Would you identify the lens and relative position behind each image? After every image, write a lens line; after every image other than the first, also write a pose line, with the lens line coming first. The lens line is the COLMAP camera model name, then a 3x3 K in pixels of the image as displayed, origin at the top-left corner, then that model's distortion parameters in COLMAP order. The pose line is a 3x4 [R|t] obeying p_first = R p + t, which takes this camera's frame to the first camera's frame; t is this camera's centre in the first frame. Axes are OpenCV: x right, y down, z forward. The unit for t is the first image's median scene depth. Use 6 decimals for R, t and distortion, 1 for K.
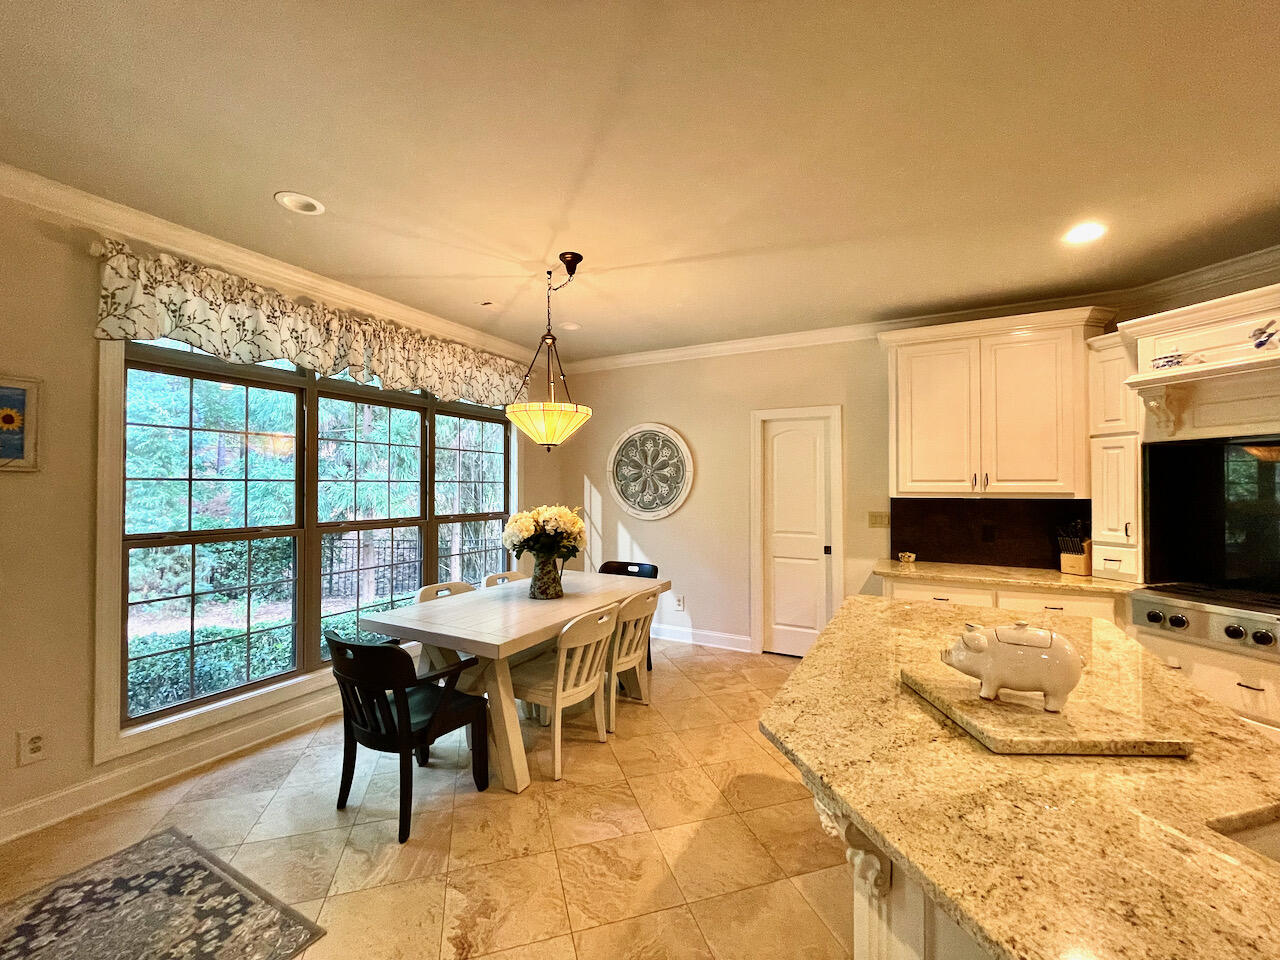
lens RADIAL K [[517.4, 0, 641.5], [0, 517.4, 479.2], [0, 0, 1]] dist [-0.000770, -0.000011]
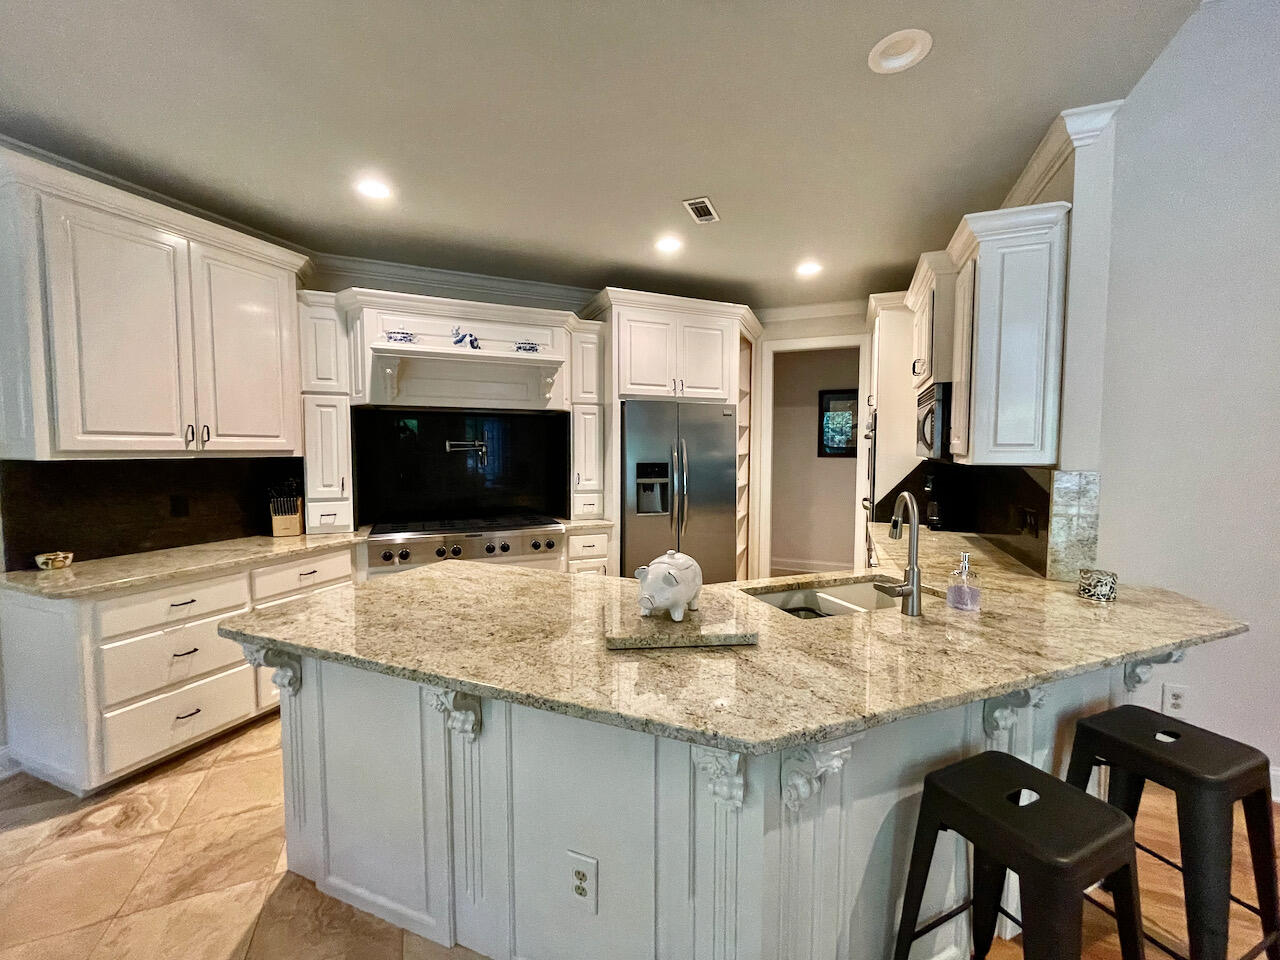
lens RADIAL K [[517.4, 0, 641.7], [0, 517.4, 484.0], [0, 0, 1]] dist [-0.000770, -0.000011]
pose [[-0.119810, -0.068170, 0.990454, -0.187536], [-0.017970, 0.997625, 0.066489, 0.013547], [-0.992634, -0.009833, -0.120750, 0.488213]]
